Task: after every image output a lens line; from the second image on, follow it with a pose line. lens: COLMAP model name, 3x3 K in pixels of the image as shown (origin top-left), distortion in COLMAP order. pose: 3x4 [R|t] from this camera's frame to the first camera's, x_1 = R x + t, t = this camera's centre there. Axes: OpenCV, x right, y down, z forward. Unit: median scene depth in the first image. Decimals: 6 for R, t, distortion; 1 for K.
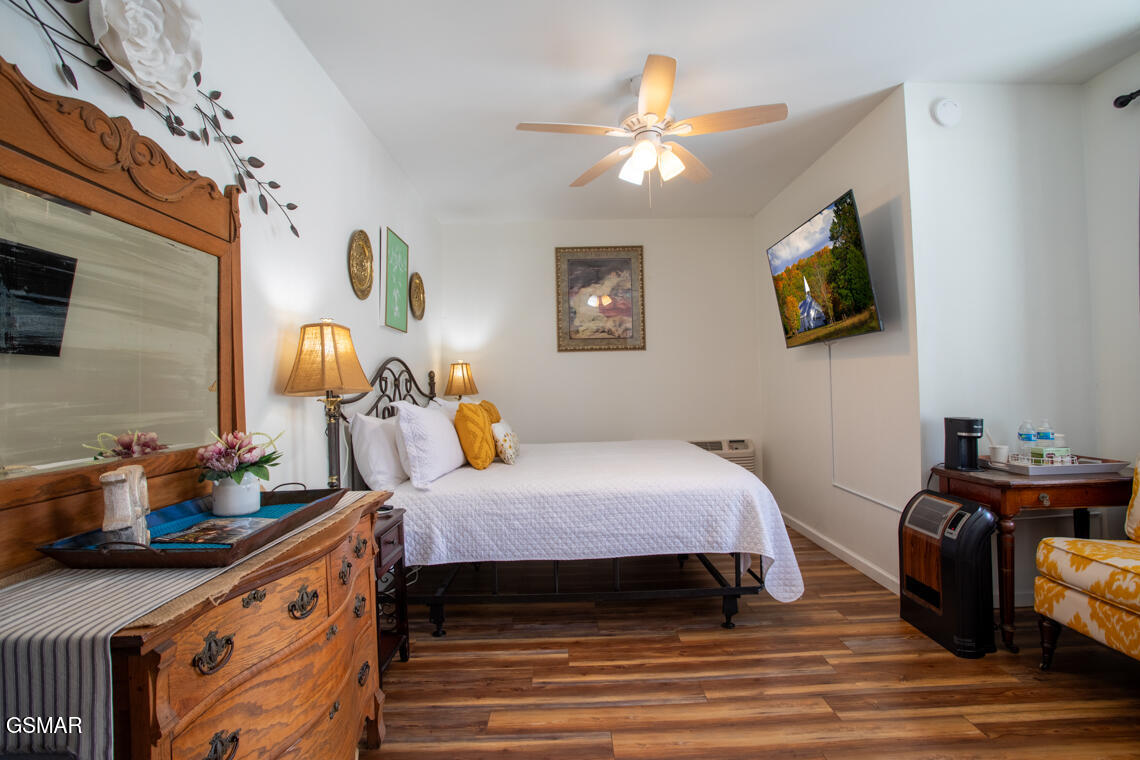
lens RADIAL K [[552.2, 0, 573.4], [0, 552.2, 377.6], [0, 0, 1]] dist [-0.084495, 0.034733]
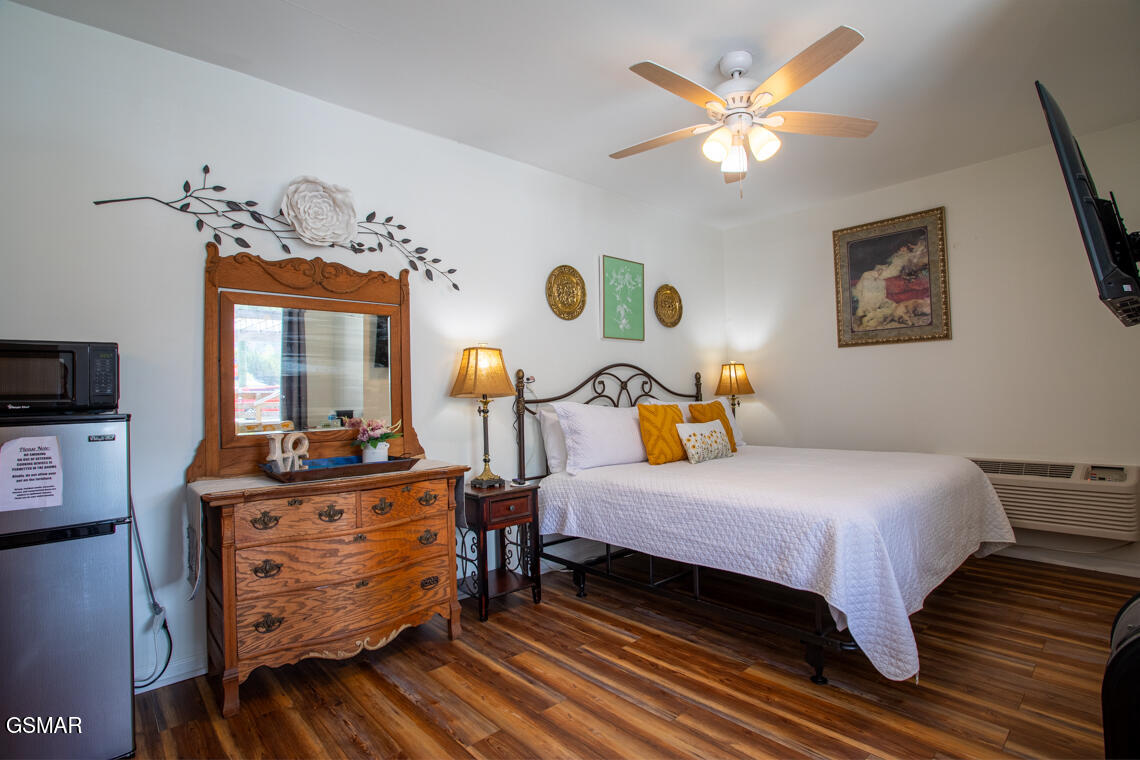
lens RADIAL K [[552.2, 0, 573.4], [0, 552.2, 377.6], [0, 0, 1]] dist [-0.084495, 0.034733]
pose [[0.663307, -0.014041, -0.748215, 0.692909], [0.020251, 0.999795, -0.000809, -0.011706], [0.748073, -0.014616, 0.663456, 0.194674]]
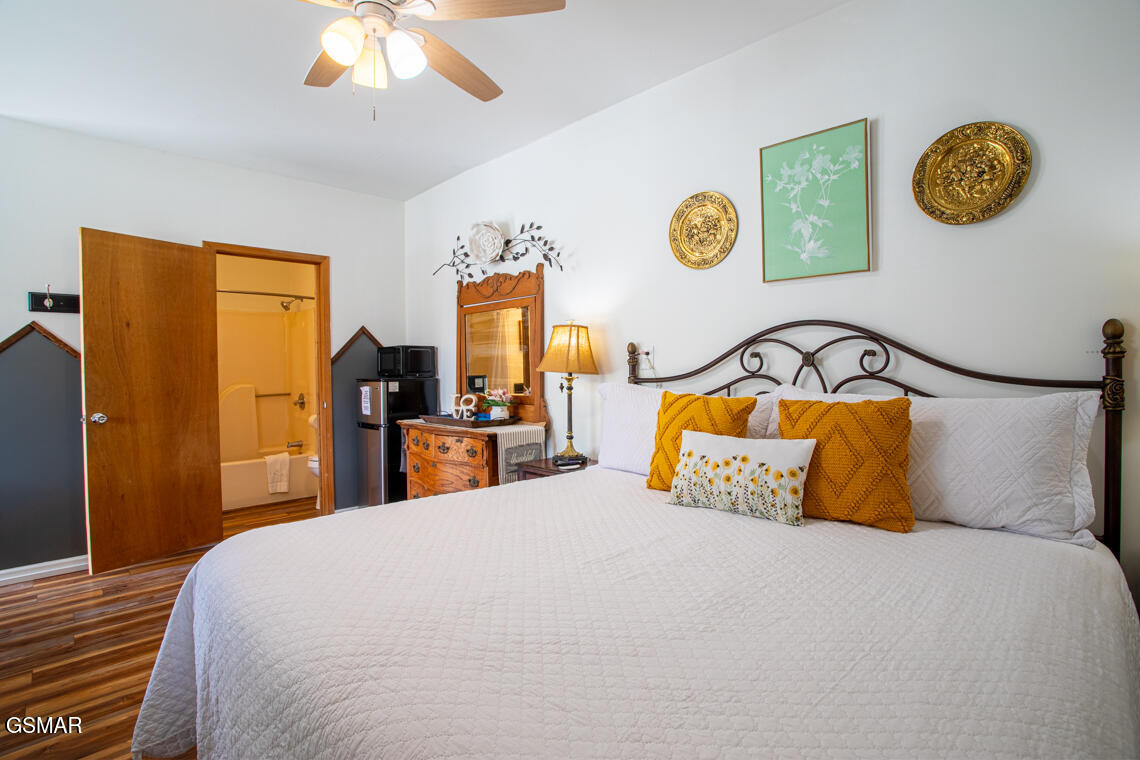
lens RADIAL K [[552.2, 0, 573.4], [0, 552.2, 377.6], [0, 0, 1]] dist [-0.084495, 0.034733]
pose [[-0.713064, 0.046449, -0.699559, 0.493784], [0.042741, 0.998827, 0.022753, 0.007550], [0.699795, -0.013676, -0.714212, 1.806700]]
